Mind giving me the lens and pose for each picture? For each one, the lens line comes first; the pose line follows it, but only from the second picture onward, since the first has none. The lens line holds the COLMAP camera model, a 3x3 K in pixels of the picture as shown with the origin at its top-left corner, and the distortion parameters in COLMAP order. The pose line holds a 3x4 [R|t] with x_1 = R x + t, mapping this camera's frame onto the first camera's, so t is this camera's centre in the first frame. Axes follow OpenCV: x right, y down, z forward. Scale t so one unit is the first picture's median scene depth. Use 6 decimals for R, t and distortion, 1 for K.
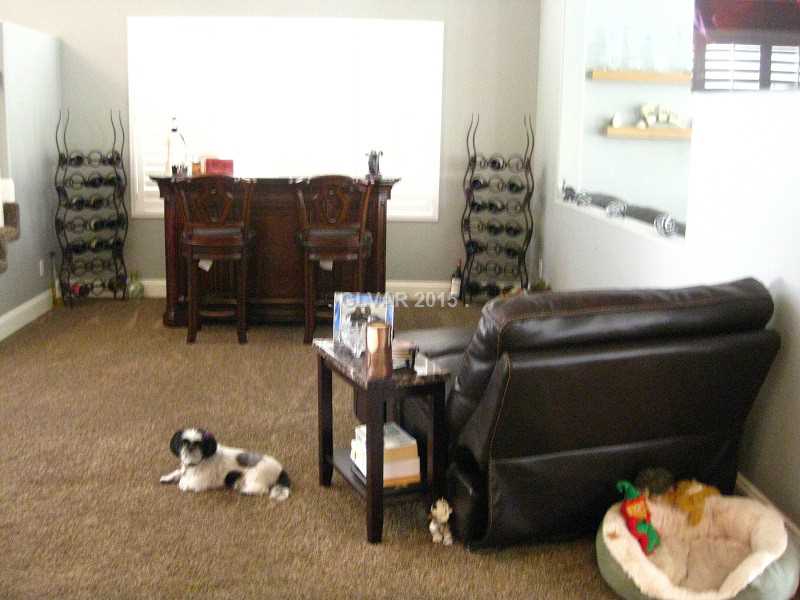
lens RADIAL K [[872.2, 0, 400.0], [0, 872.2, 300.0], [0, 0, 1]] dist [-0.185676, 0.150423]
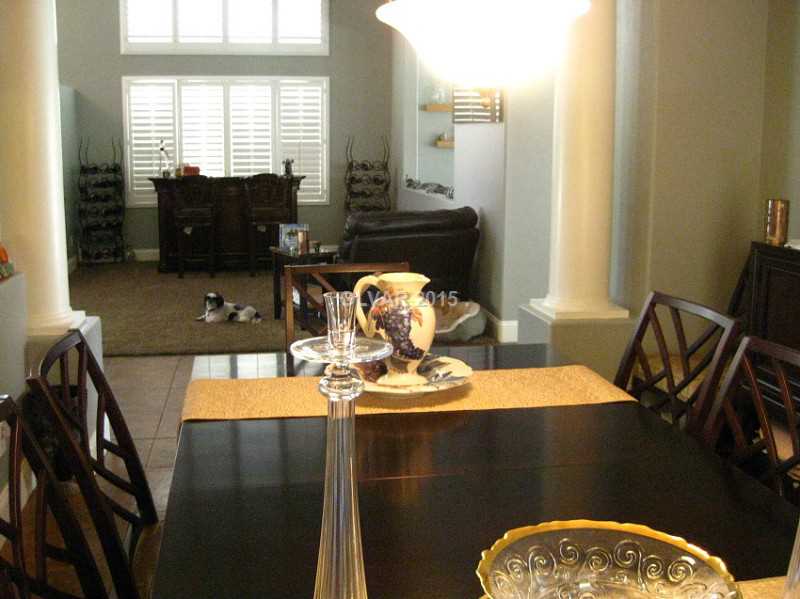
lens RADIAL K [[872.2, 0, 400.0], [0, 872.2, 299.5], [0, 0, 1]] dist [-0.185676, 0.150423]
pose [[0.992295, -0.036916, 0.118269, -0.023152], [0.039096, 0.999105, -0.016167, 0.121653], [-0.117567, 0.020666, 0.992850, -0.614655]]
